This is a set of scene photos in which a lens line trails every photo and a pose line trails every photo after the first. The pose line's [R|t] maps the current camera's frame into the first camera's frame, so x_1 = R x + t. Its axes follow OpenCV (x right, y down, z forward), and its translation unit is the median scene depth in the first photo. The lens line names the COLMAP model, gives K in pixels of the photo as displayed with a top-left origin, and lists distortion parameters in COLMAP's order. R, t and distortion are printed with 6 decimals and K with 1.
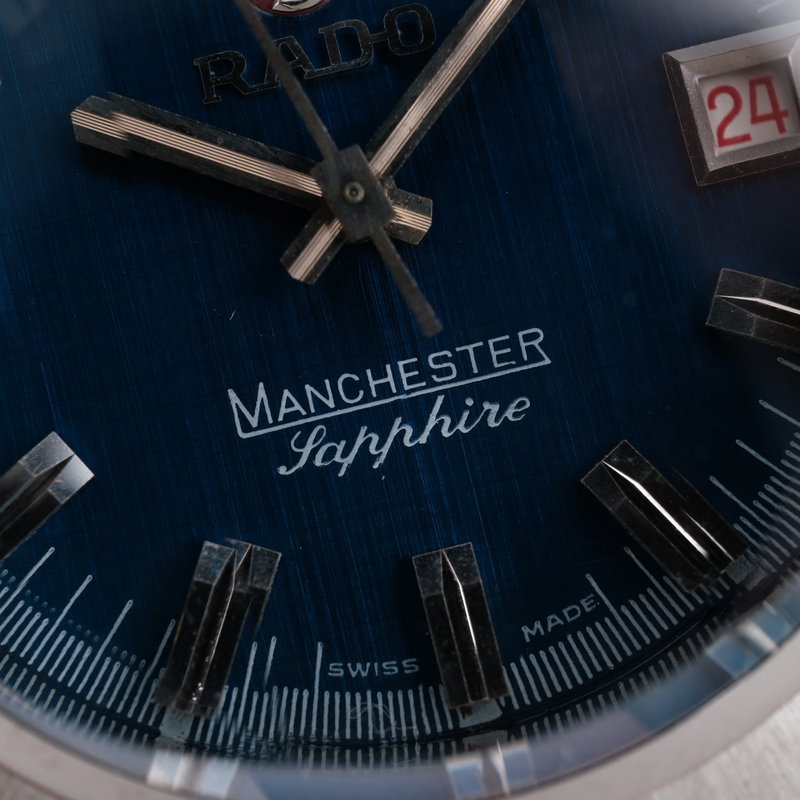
lens RADIAL K [[1914.9, 0, 400.2], [0, 1914.9, 398.7], [0, 0, 1]] dist [0.125133, 0.000000]
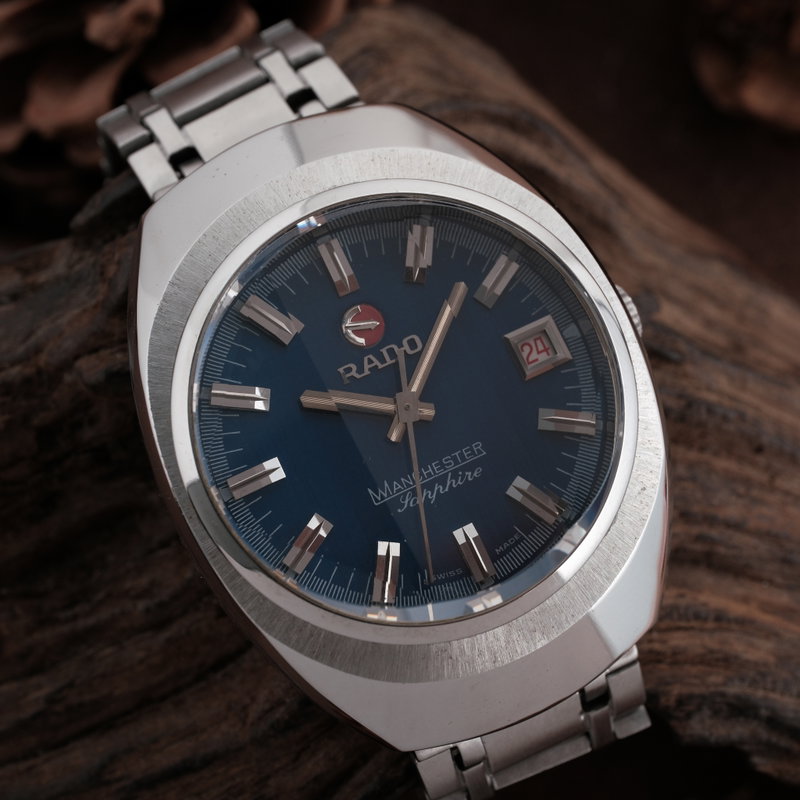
lens RADIAL K [[1914.9, 0, 401.0], [0, 1914.9, 402.2], [0, 0, 1]] dist [0.125133, 0.000000]
pose [[0.973456, -0.187806, 0.130817, -0.386522], [0.196442, 0.978888, -0.056469, 0.040751], [-0.117450, 0.080668, 0.989797, -1.714643]]
